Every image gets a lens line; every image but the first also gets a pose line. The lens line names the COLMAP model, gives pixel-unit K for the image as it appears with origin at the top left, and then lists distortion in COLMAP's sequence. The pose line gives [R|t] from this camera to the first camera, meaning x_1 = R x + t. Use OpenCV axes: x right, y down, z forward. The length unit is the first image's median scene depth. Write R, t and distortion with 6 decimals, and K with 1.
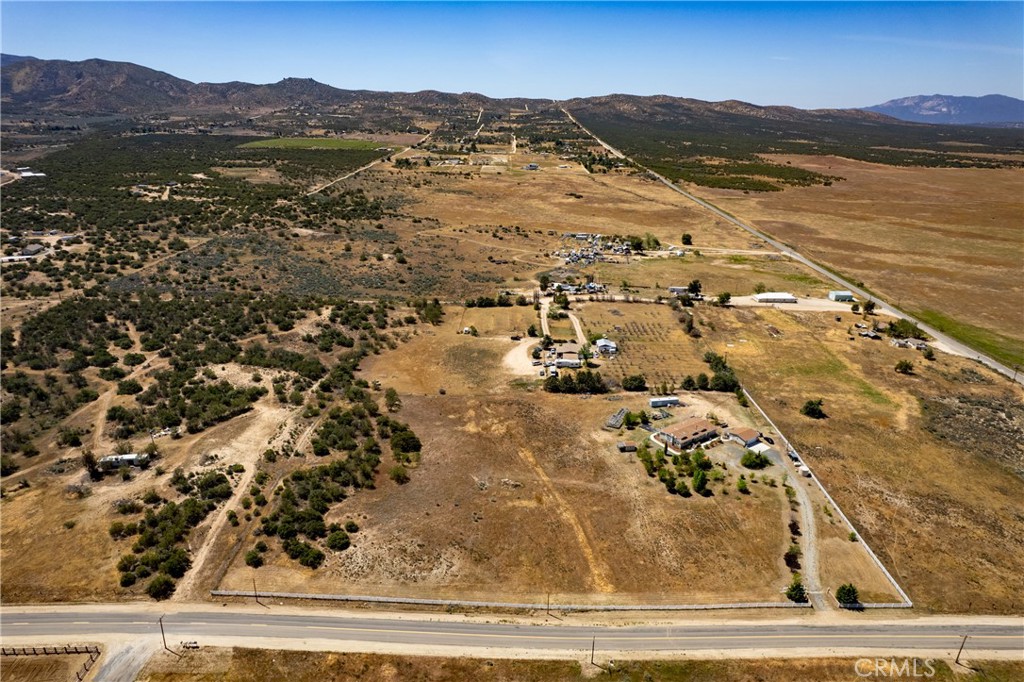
lens RADIAL K [[654.3, 0, 509.7], [0, 654.3, 347.7], [0, 0, 1]] dist [-0.078059, 0.073059]
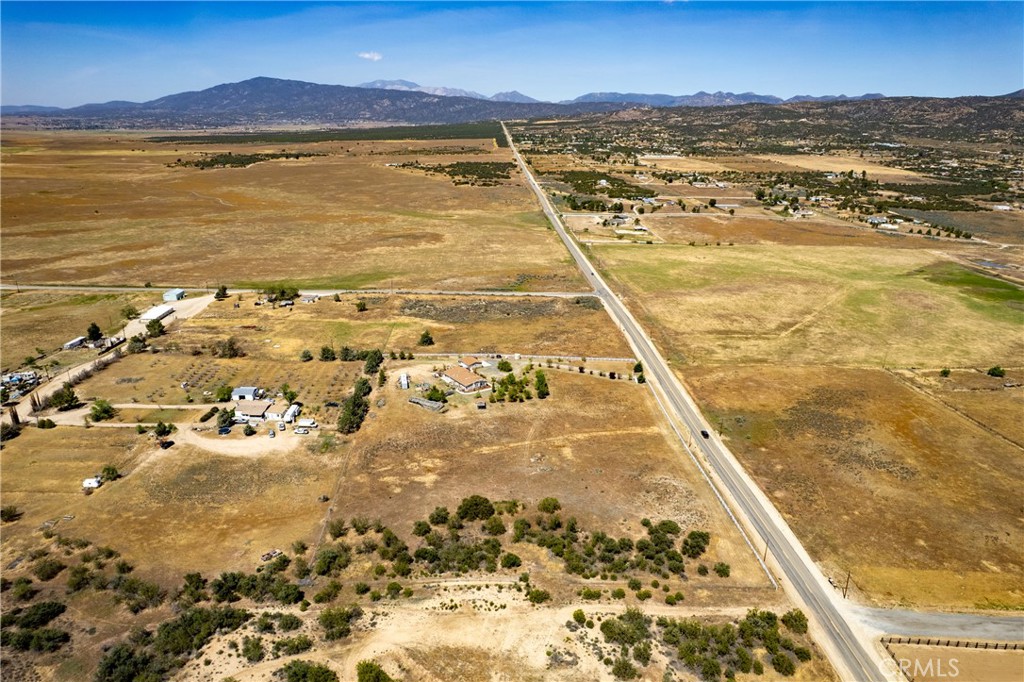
lens RADIAL K [[654.3, 0, 509.7], [0, 654.3, 347.7], [0, 0, 1]] dist [-0.078059, 0.073059]
pose [[-0.033230, -0.338259, 0.940466, -0.881780], [0.329906, 0.884531, 0.329797, -0.304243], [-0.943429, 0.321225, 0.082201, 0.813201]]
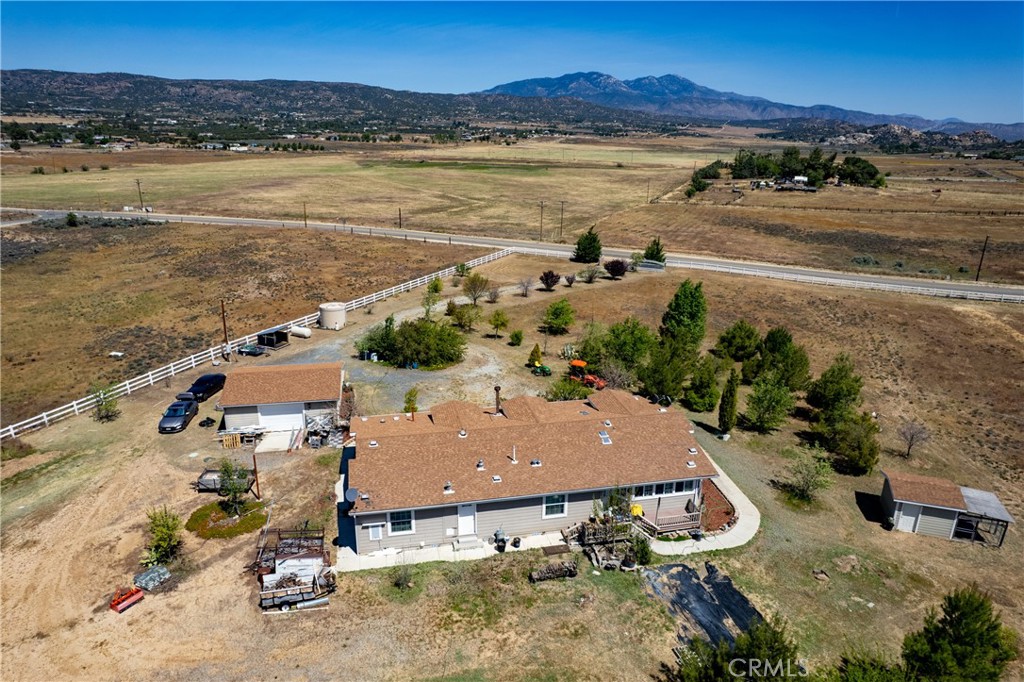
lens RADIAL K [[654.3, 0, 509.7], [0, 654.3, 347.7], [0, 0, 1]] dist [-0.078059, 0.073059]
pose [[-0.923919, -0.141059, 0.355634, 0.225599], [0.114483, 0.785024, 0.608794, 0.006497], [-0.365057, 0.603191, -0.709150, 1.119926]]
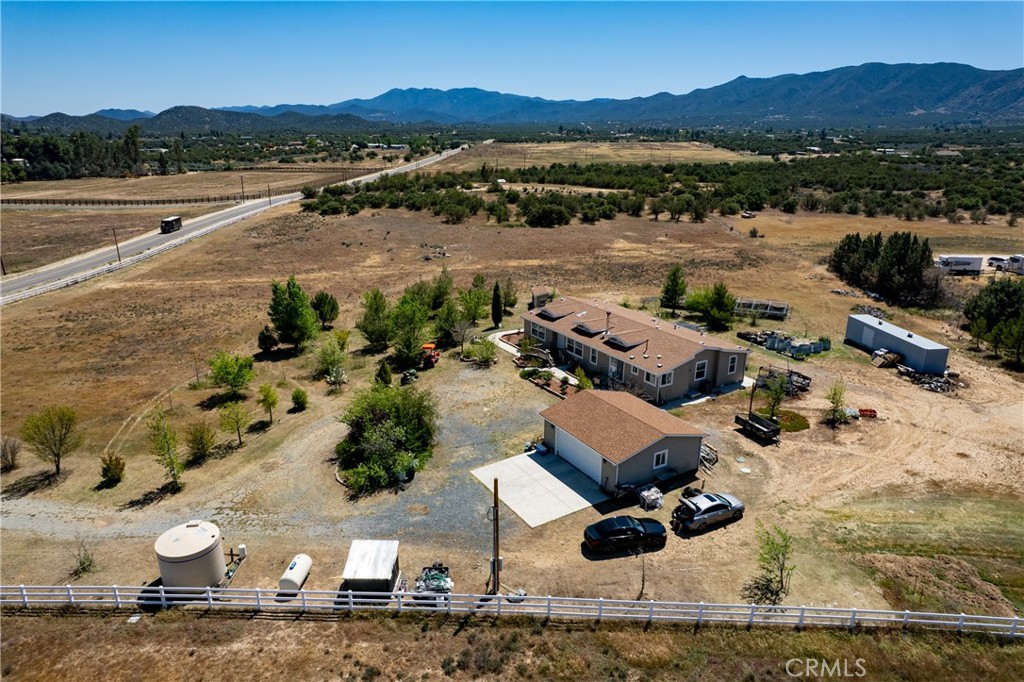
lens RADIAL K [[654.3, 0, 509.7], [0, 654.3, 347.7], [0, 0, 1]] dist [-0.078059, 0.073059]
pose [[-0.049205, 0.308365, -0.949995, 0.532040], [-0.355026, 0.883630, 0.305212, 0.070265], [0.933561, 0.352290, 0.065999, 0.956642]]
